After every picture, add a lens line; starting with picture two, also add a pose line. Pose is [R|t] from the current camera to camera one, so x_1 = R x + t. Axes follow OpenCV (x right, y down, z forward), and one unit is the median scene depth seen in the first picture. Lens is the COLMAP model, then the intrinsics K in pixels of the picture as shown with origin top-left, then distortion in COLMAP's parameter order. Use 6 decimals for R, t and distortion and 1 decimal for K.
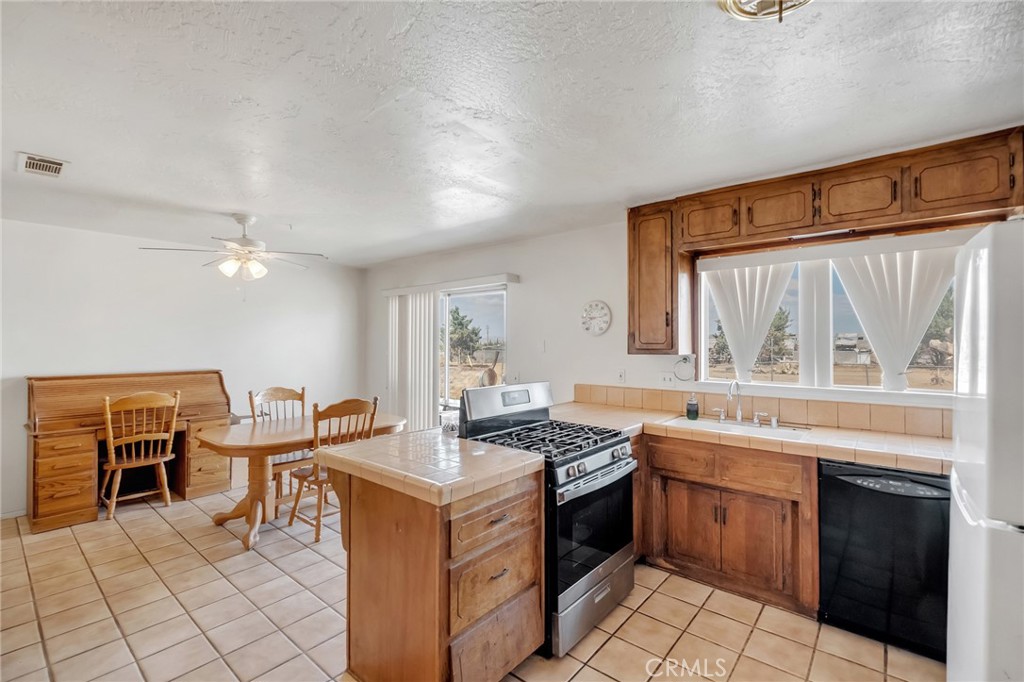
lens RADIAL K [[446.8, 0, 513.9], [0, 446.8, 336.8], [0, 0, 1]] dist [-0.000677, -0.000236]
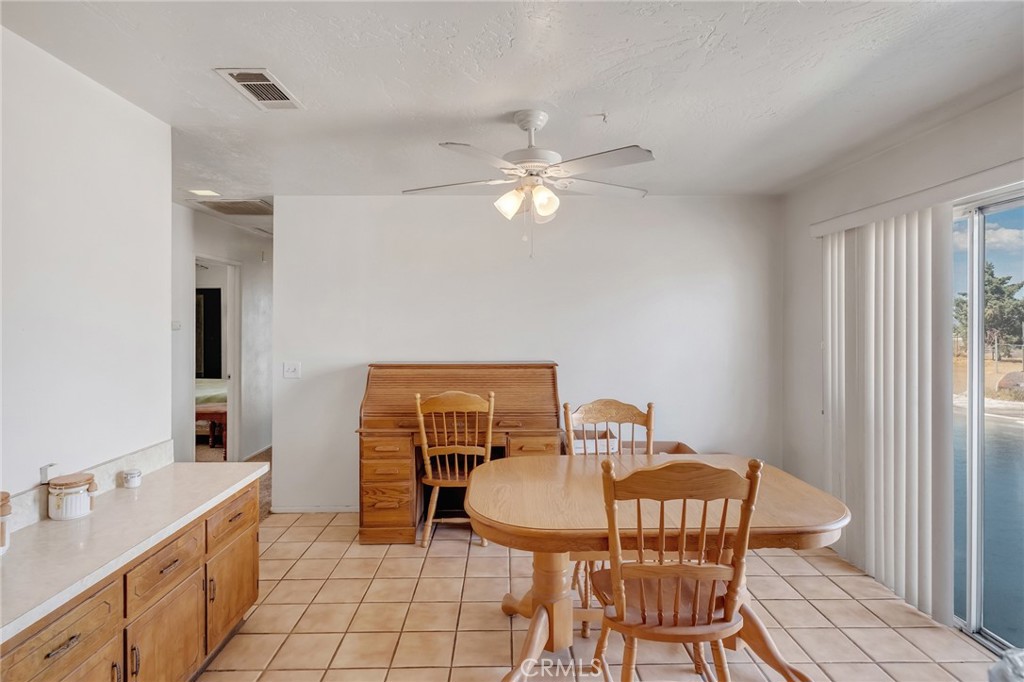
lens RADIAL K [[530.6, 0, 507.1], [0, 530.6, 319.9], [0, 0, 1]] dist [0.007181, -0.001453]
pose [[0.651764, -0.006698, -0.758392, -0.083458], [0.012056, 0.999926, 0.001530, 0.002249], [0.758326, -0.010140, 0.651797, 0.494157]]
